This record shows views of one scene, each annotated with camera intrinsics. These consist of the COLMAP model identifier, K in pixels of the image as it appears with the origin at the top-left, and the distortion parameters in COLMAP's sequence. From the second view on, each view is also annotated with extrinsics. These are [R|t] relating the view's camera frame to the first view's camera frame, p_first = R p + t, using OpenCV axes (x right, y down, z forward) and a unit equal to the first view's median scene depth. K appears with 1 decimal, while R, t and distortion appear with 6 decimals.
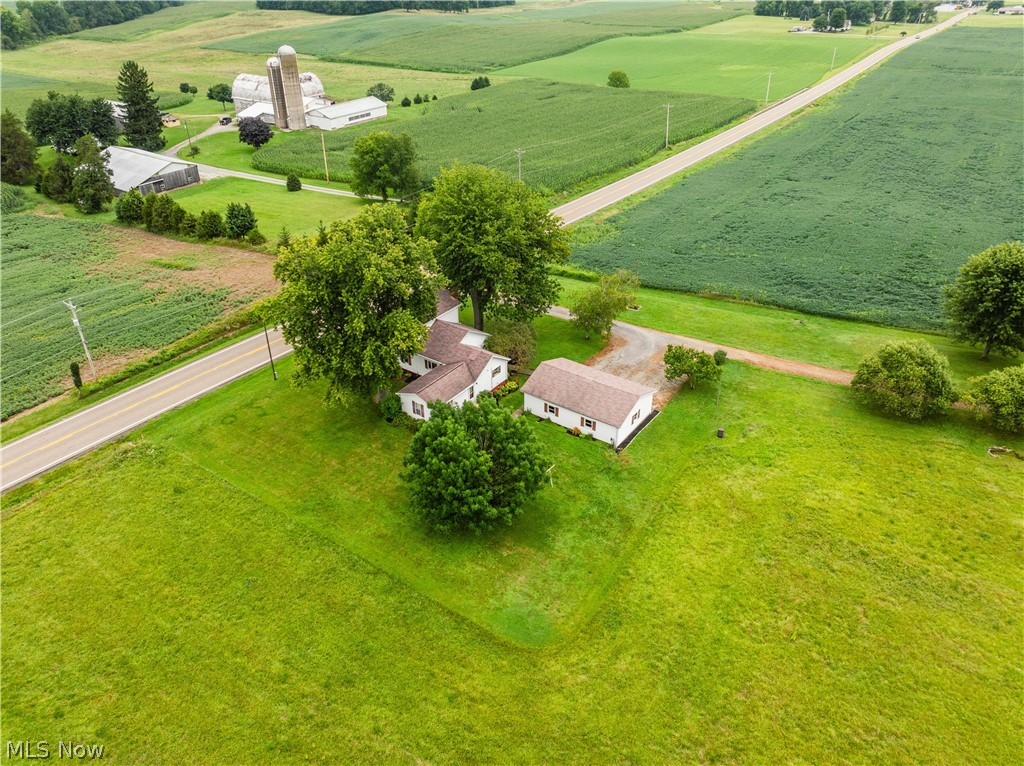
lens RADIAL K [[738.1, 0, 512.0], [0, 738.1, 383.0], [0, 0, 1]] dist [-0.038508, -0.001084]
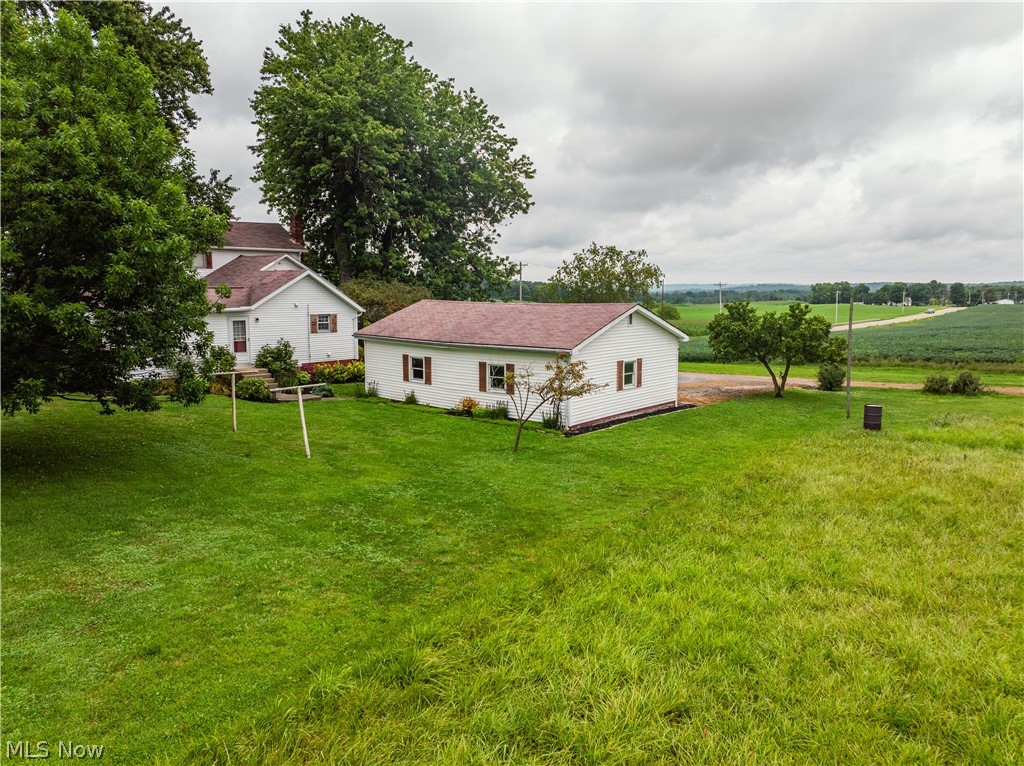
lens RADIAL K [[738.1, 0, 512.0], [0, 738.1, 383.0], [0, 0, 1]] dist [-0.038508, -0.001084]
pose [[0.995503, 0.014954, -0.093542, 0.141263], [-0.050900, 0.917246, -0.395055, 0.196407], [0.079894, 0.398040, 0.913883, 0.647884]]
